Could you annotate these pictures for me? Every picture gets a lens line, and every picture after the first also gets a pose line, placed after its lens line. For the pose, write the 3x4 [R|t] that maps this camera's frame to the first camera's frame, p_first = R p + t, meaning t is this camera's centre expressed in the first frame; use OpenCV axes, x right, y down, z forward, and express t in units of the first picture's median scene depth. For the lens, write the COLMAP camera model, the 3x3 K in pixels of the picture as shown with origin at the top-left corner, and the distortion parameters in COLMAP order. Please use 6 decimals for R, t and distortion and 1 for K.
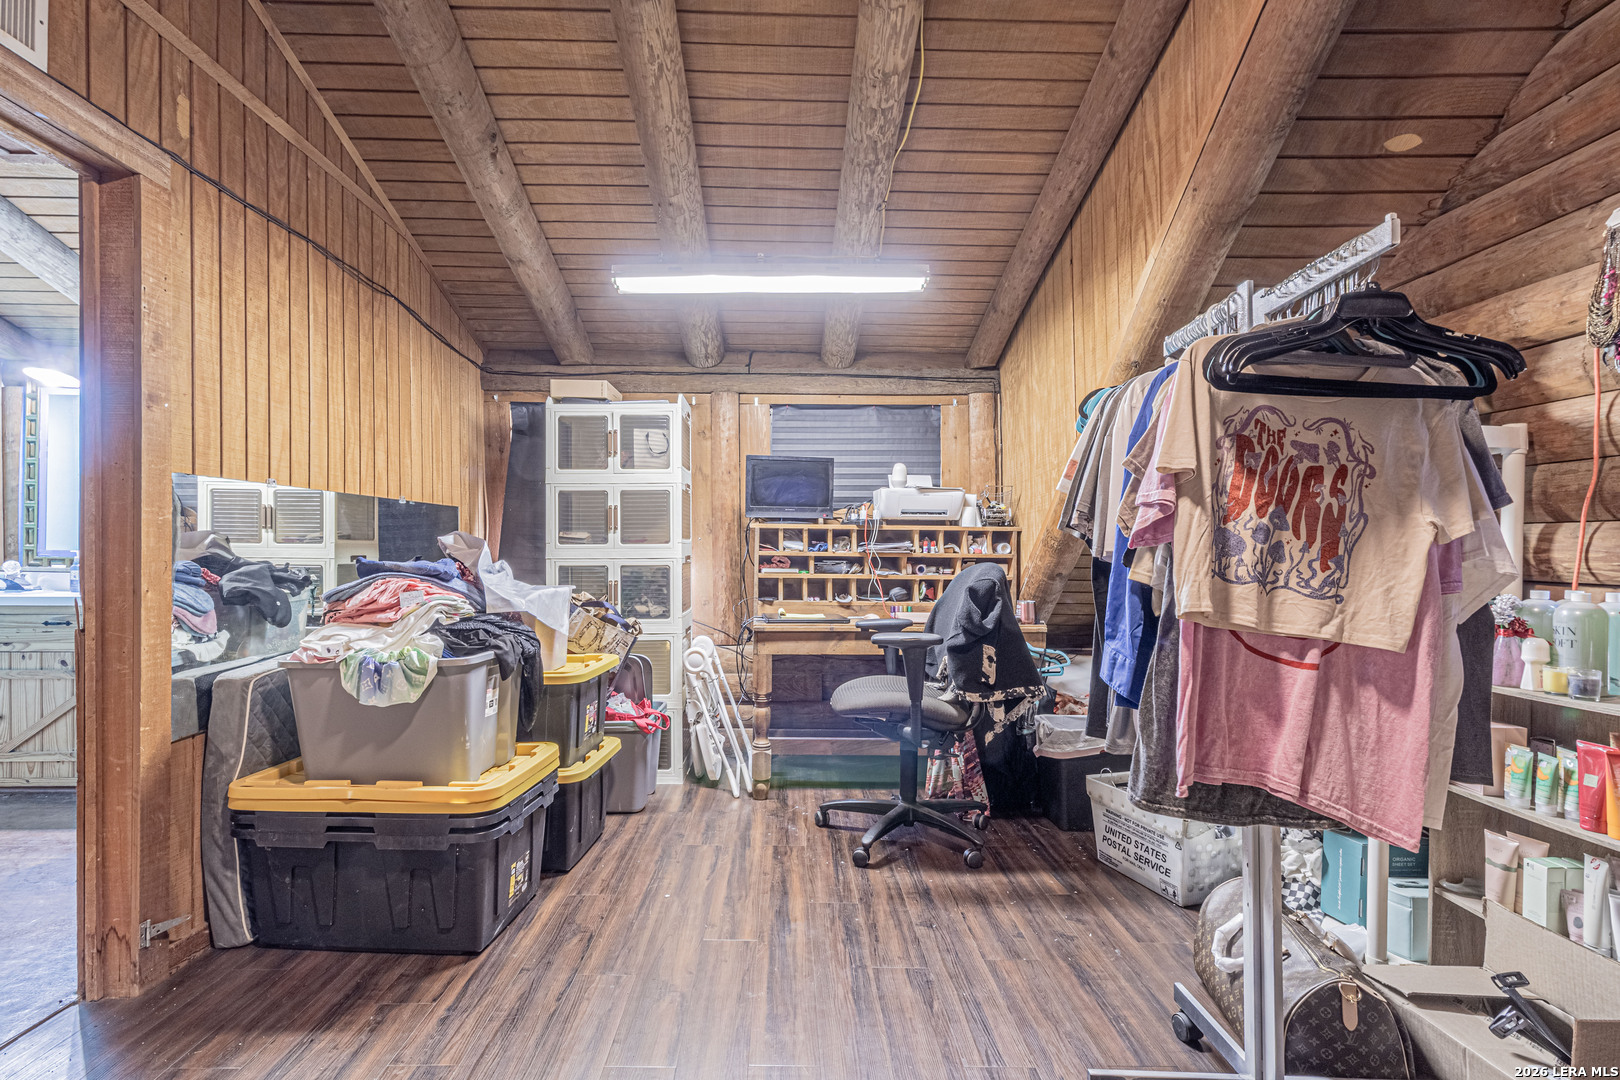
lens RADIAL K [[747.0, 0, 777.0], [0, 747.0, 548.0], [0, 0, 1]] dist [0.007845, 0.000153]
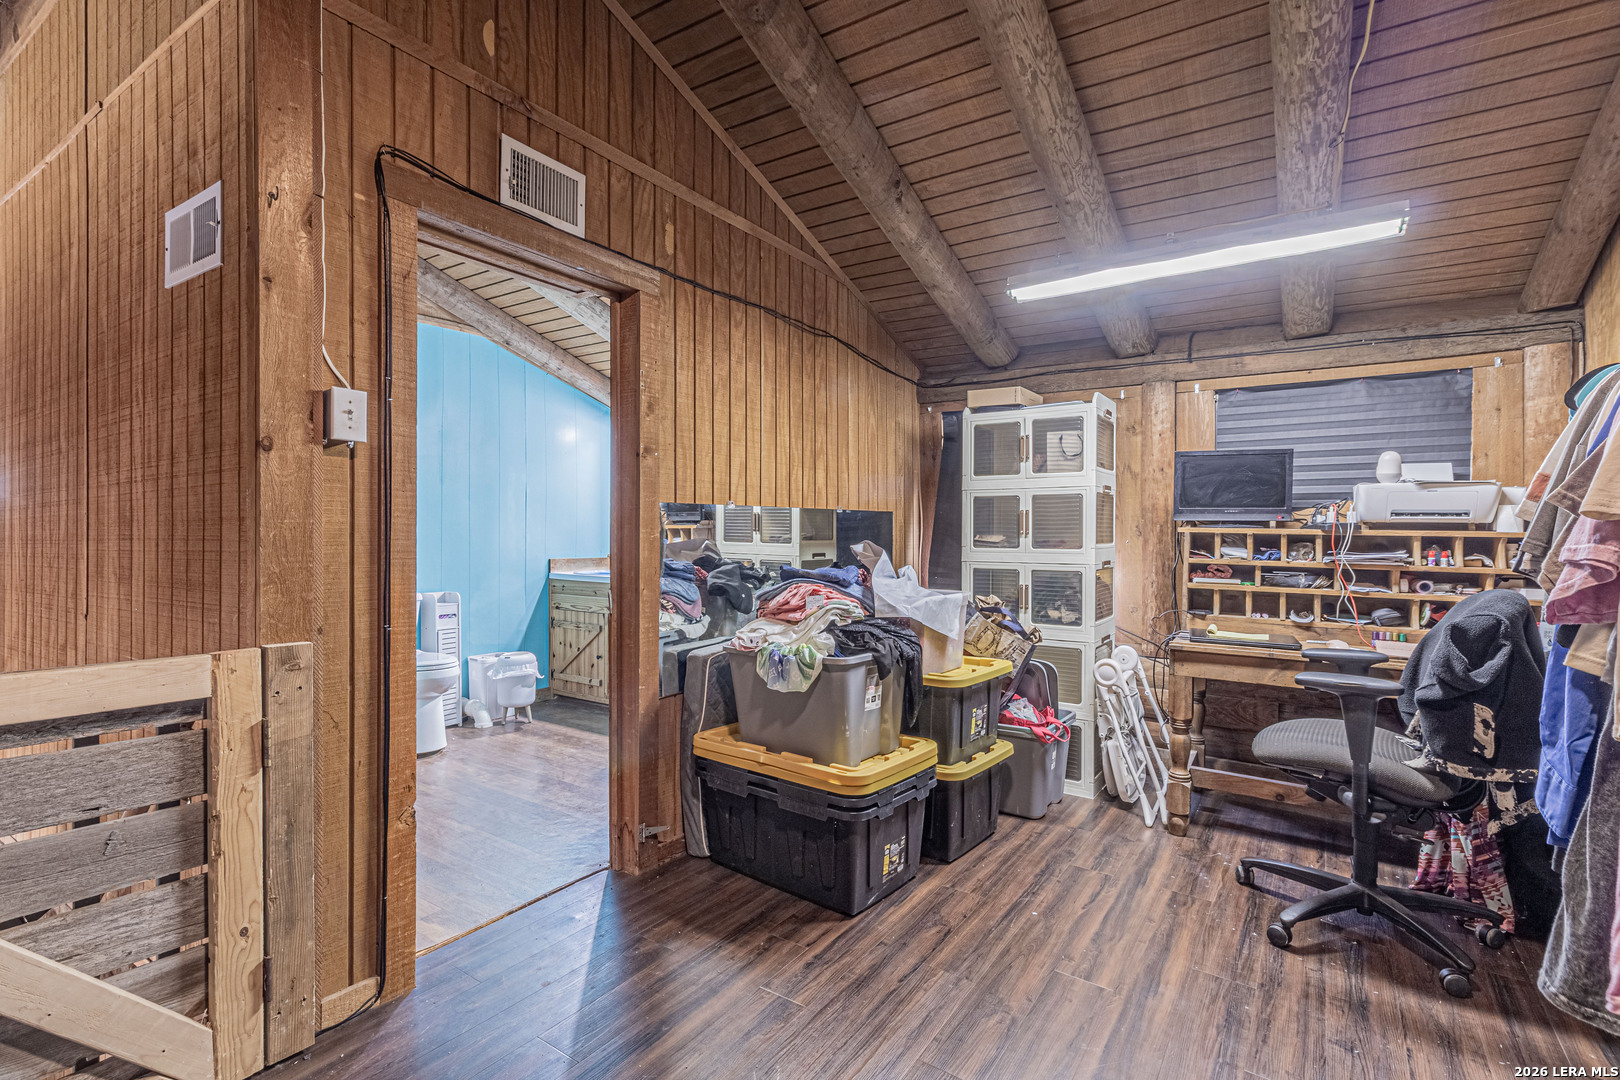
lens RADIAL K [[736.4, 0, 832.7], [0, 736.4, 540.2], [0, 0, 1]] dist [0.007044, 0.000245]
pose [[0.835191, 0.014239, -0.549776, 0.132433], [-0.005954, 0.999840, 0.016850, -0.037651], [0.549928, -0.010800, 0.835142, 0.032297]]
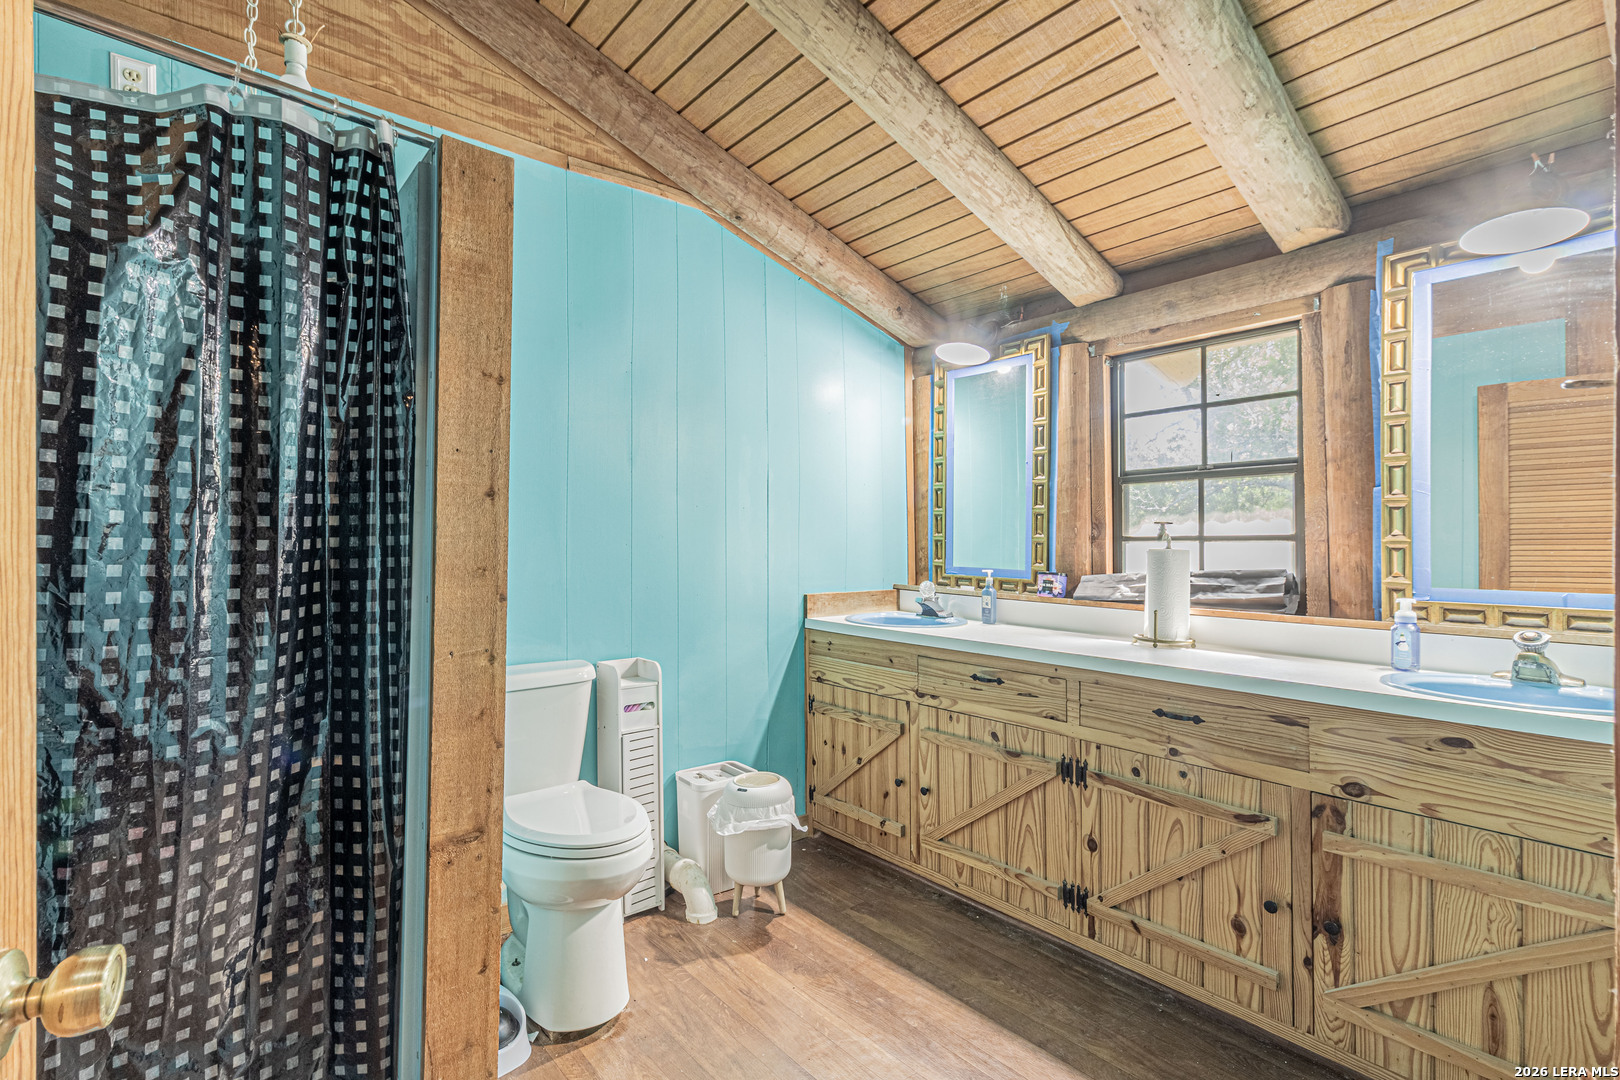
lens RADIAL K [[736.4, 0, 832.7], [0, 736.4, 540.2], [0, 0, 1]] dist [0.007044, 0.000245]
pose [[0.653563, -0.005542, -0.756852, -0.561161], [0.007678, 0.999970, -0.000692, -0.033970], [0.756833, -0.005359, 0.653586, 0.466269]]
